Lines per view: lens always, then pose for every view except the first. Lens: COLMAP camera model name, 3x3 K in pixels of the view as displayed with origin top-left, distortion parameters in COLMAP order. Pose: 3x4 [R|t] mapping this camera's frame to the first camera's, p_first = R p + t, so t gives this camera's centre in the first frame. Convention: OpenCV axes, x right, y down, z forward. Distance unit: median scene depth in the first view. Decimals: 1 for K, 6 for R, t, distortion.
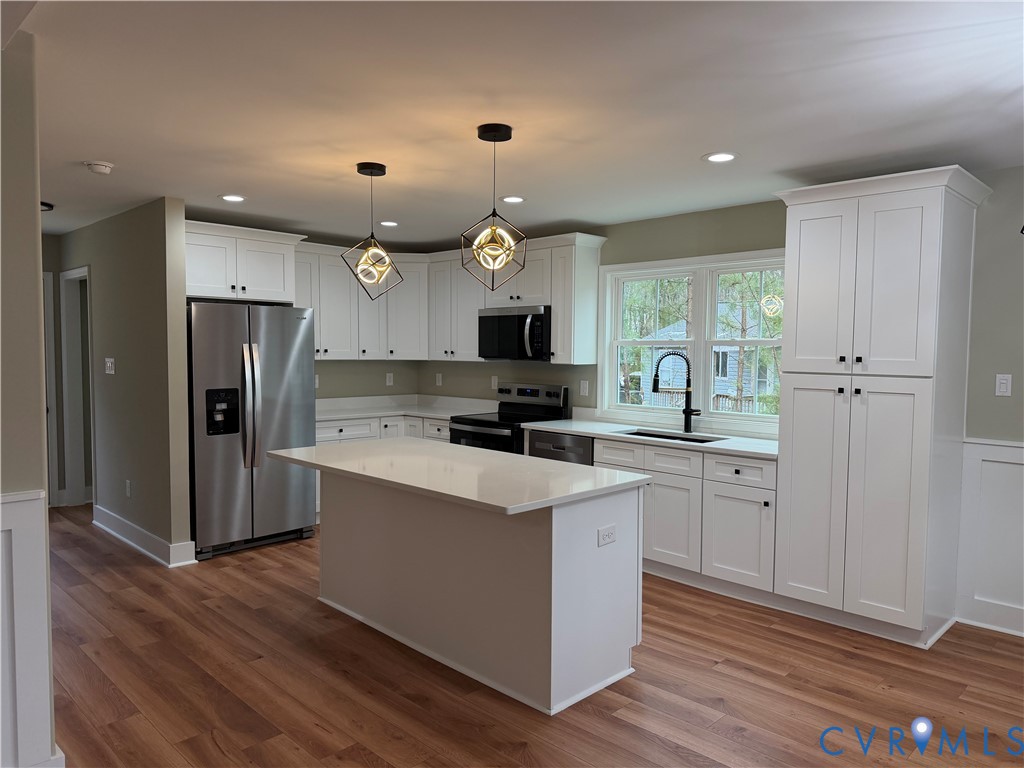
lens RADIAL K [[723.0, 0, 518.5], [0, 723.0, 386.8], [0, 0, 1]] dist [0.012927, -0.010918]
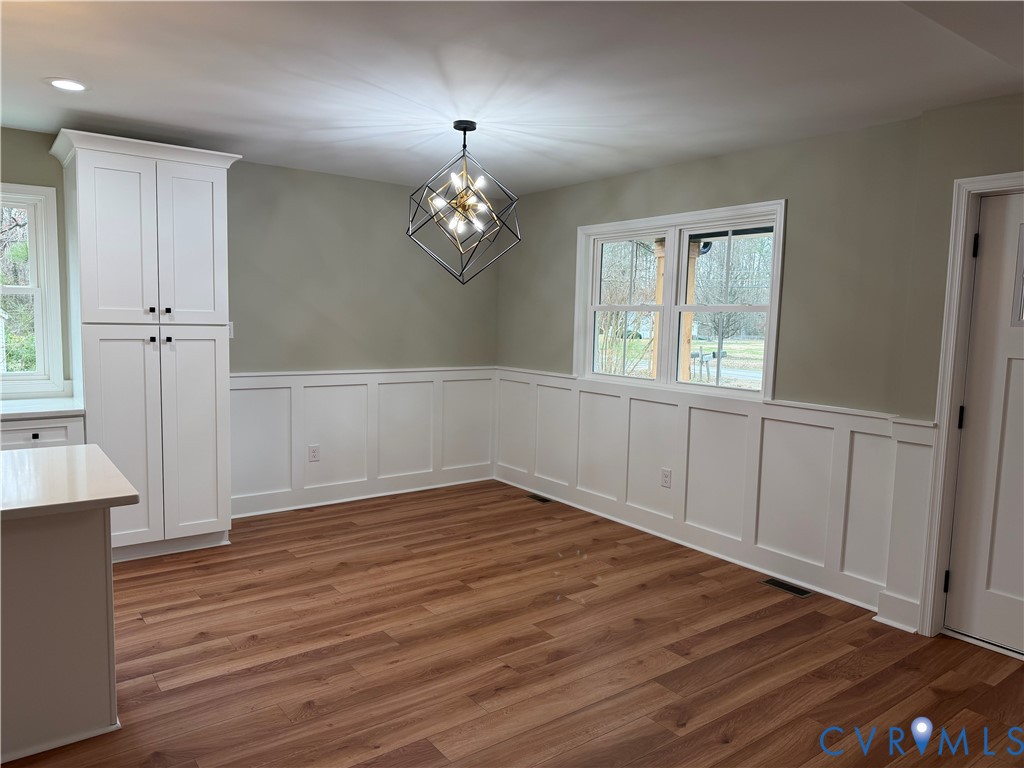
lens RADIAL K [[723.0, 0, 513.5], [0, 723.0, 381.0], [0, 0, 1]] dist [0.012927, -0.010918]
pose [[0.164719, -0.104266, 0.980814, -0.873073], [0.032291, 0.994434, 0.100291, -0.040132], [-0.985812, 0.015152, 0.167169, 0.488180]]
